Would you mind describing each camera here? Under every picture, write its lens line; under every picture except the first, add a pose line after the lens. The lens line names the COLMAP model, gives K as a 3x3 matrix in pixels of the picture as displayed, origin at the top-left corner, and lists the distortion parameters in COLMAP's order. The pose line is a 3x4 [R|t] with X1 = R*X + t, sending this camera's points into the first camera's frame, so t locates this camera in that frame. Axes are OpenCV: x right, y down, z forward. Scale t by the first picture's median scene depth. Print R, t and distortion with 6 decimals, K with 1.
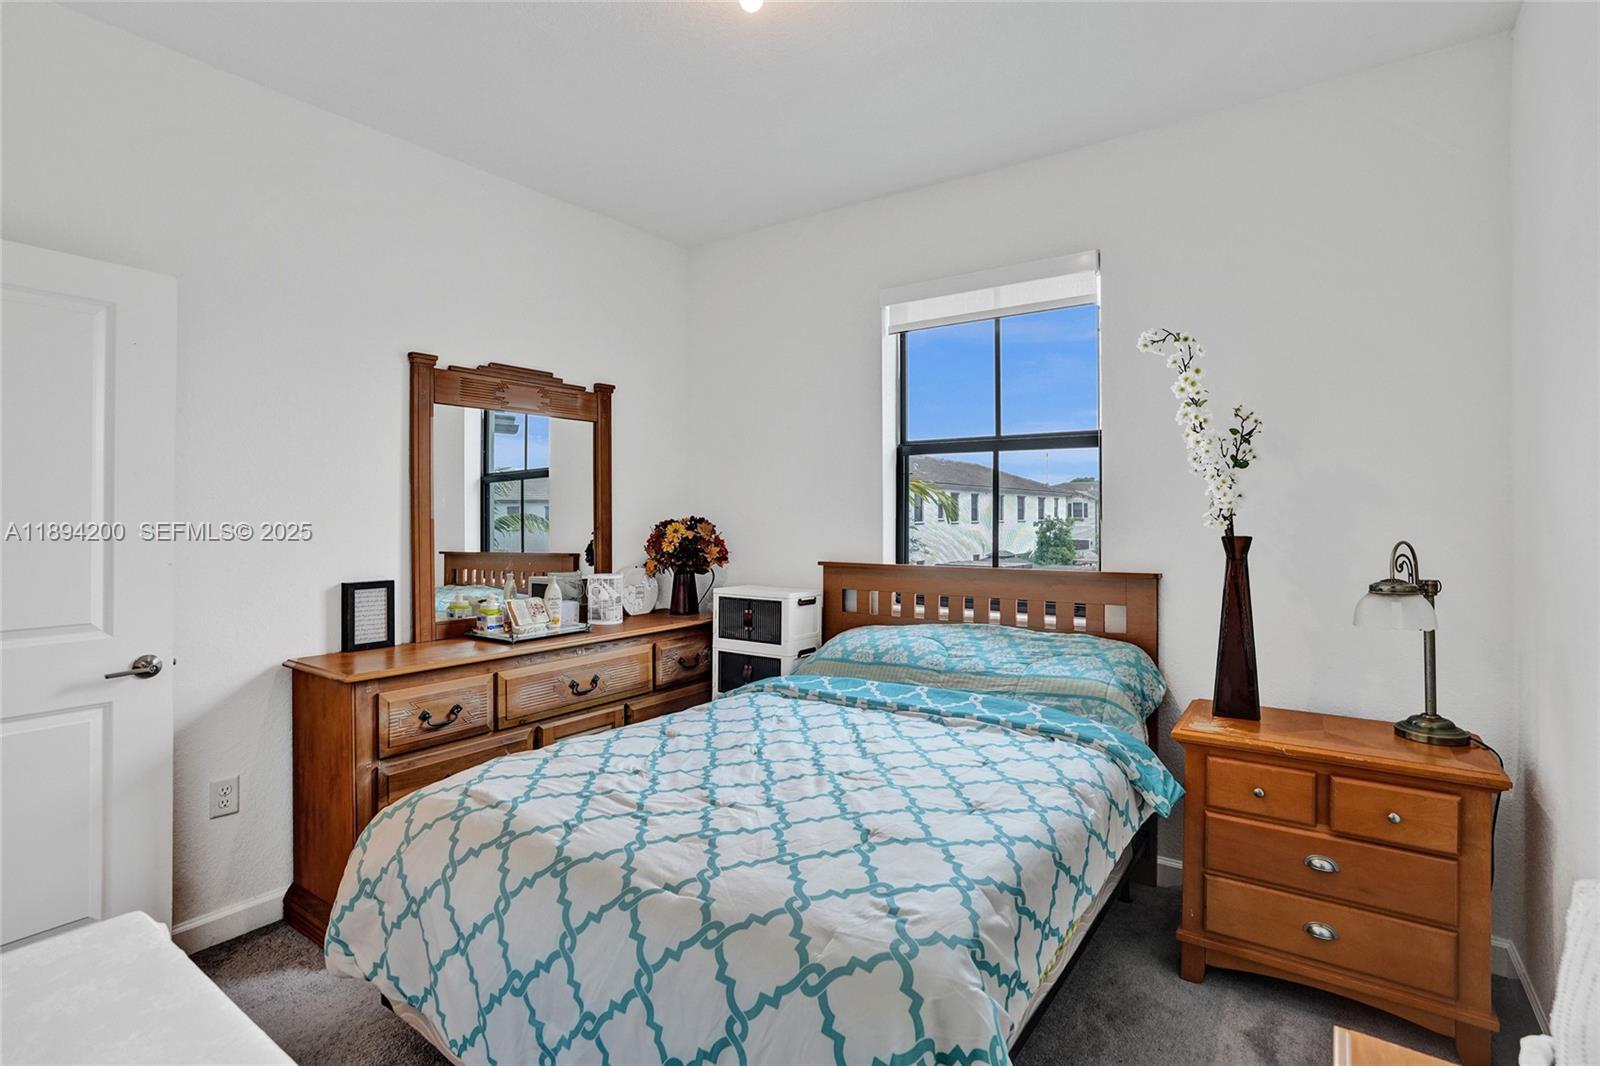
lens RADIAL K [[772.2, 0, 809.7], [0, 772.2, 521.4], [0, 0, 1]] dist [-0.038655, 0.018351]
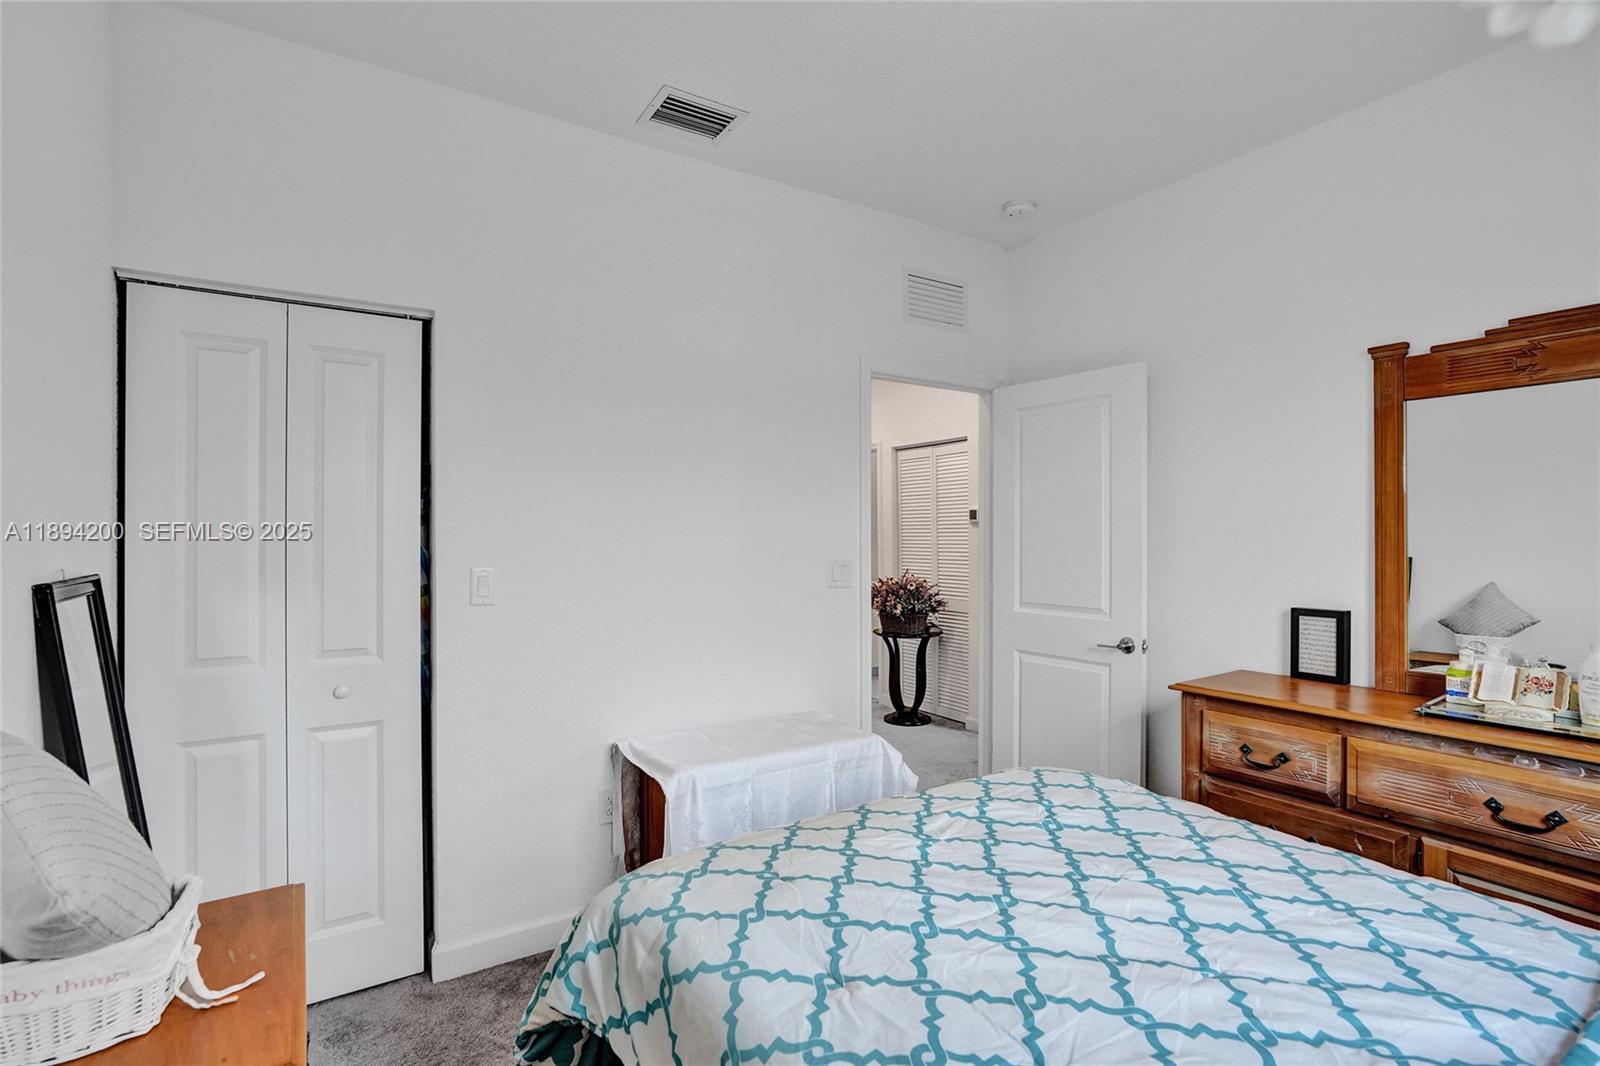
lens RADIAL K [[772.2, 0, 808.3], [0, 772.2, 536.4], [0, 0, 1]] dist [-0.038655, 0.018351]
pose [[-0.366886, 0.002164, -0.930263, 0.537154], [-0.005743, 0.999973, 0.004591, -0.012151], [0.930248, 0.007027, -0.366864, 0.771820]]
